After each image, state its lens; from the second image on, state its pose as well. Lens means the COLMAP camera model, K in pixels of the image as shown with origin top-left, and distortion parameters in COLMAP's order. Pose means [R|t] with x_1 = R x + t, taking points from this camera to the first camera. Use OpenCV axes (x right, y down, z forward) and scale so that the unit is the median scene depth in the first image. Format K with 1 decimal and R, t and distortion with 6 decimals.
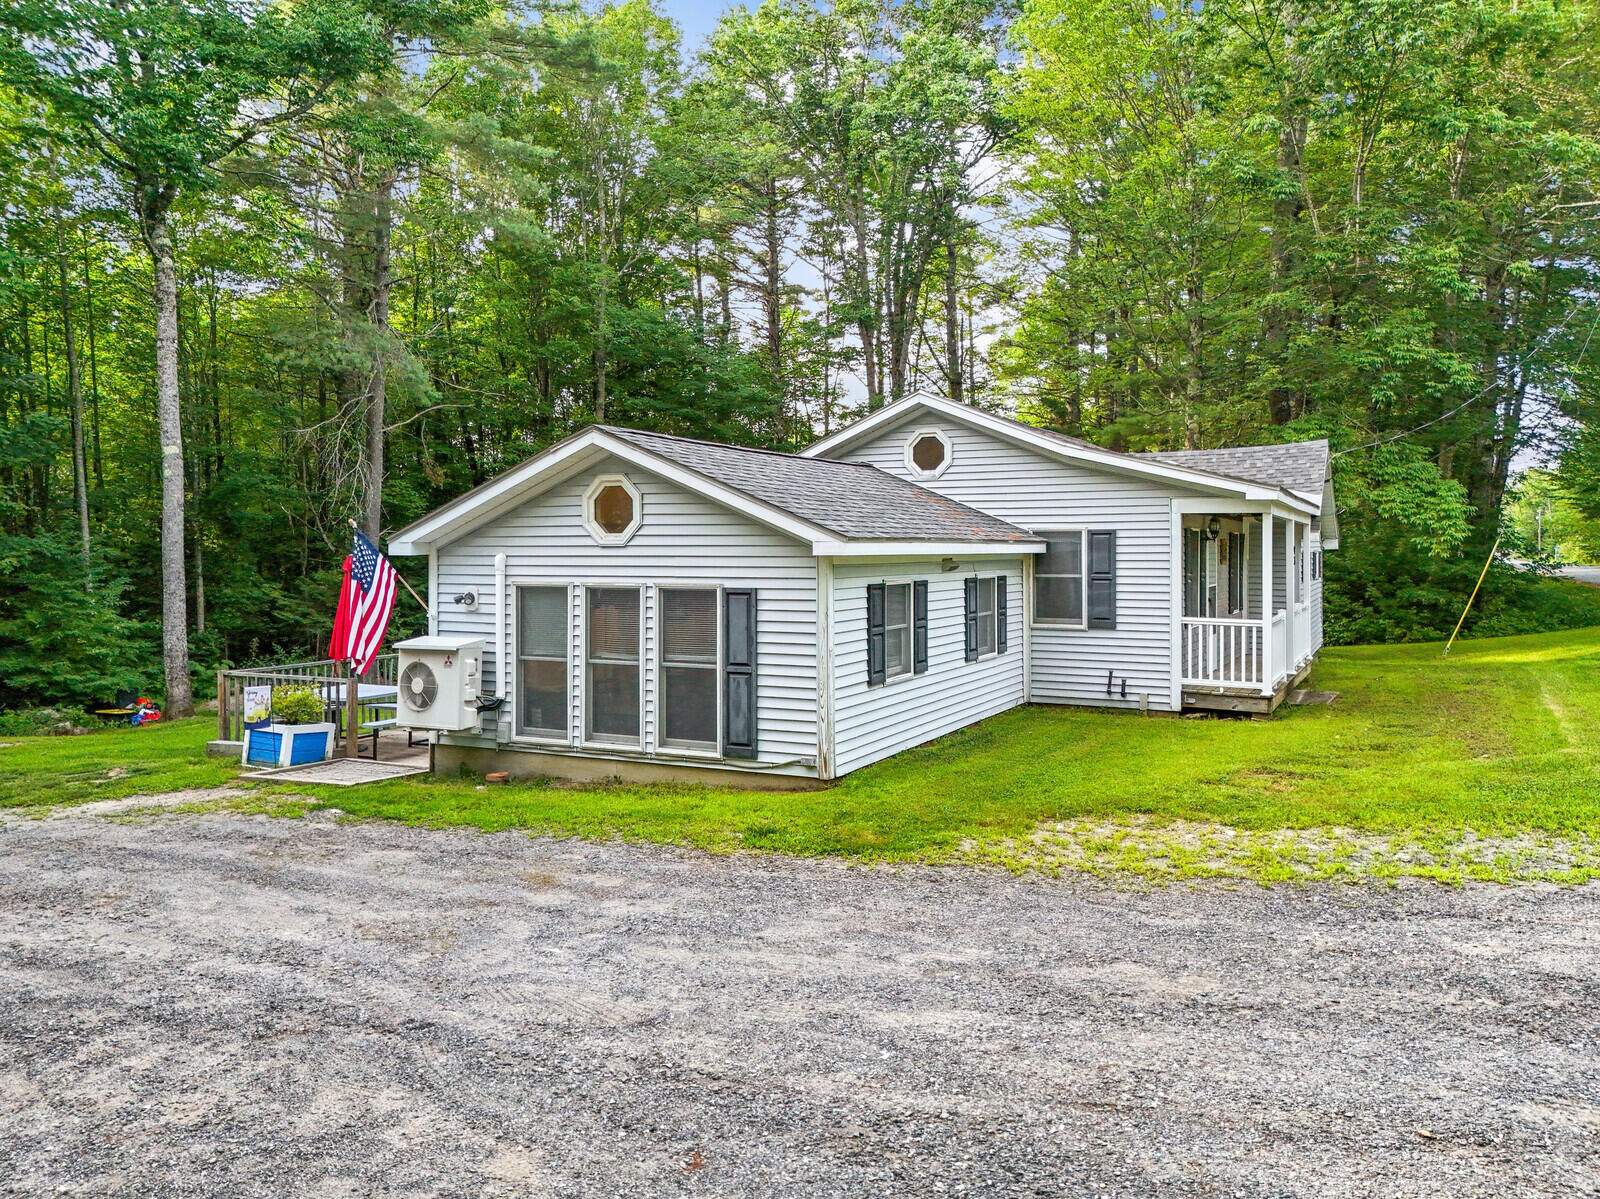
lens RADIAL K [[1181.2, 0, 800.0], [0, 1181.2, 599.5], [0, 0, 1]] dist [0.090189, -0.091130]
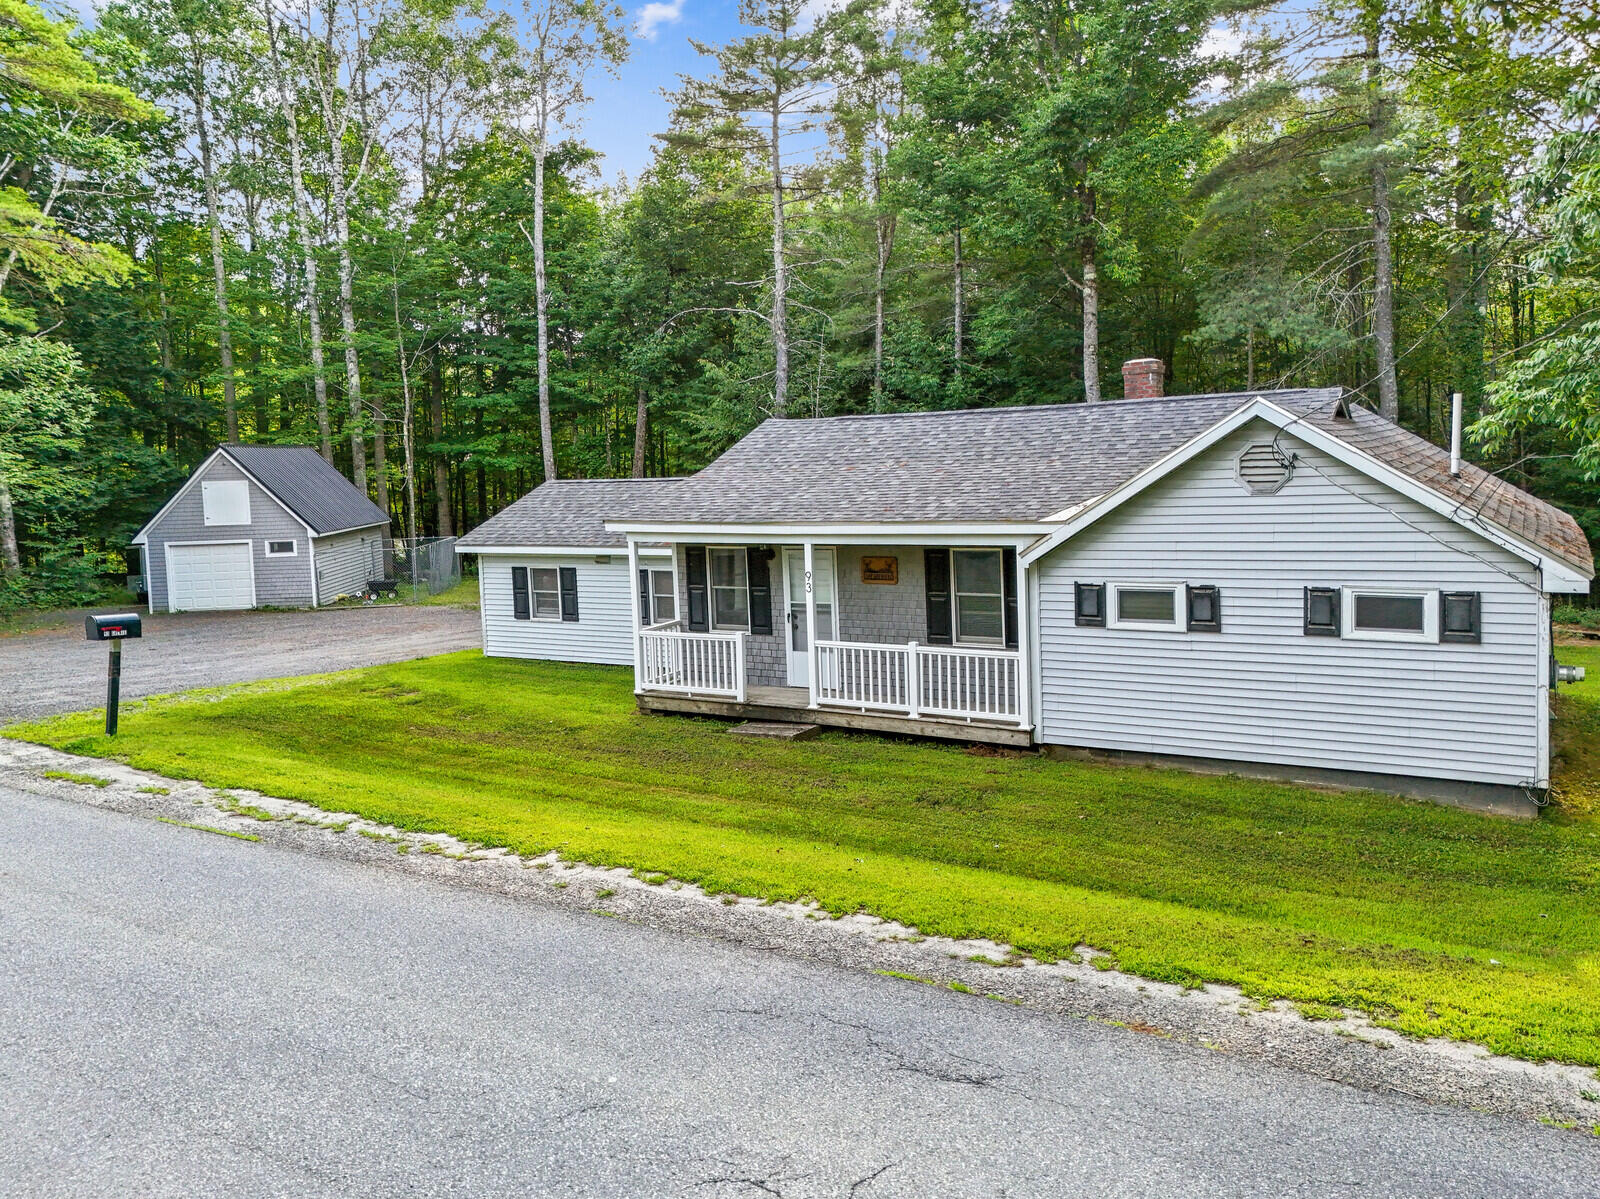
lens RADIAL K [[1244.2, 0, 797.6], [0, 1244.2, 550.0], [0, 0, 1]] dist [0.062355, -0.003059]
pose [[-0.046825, 0.083684, -0.995392, 1.574471], [-0.005711, 0.996446, 0.084042, -0.163215], [0.998887, 0.009620, -0.046181, 1.175782]]
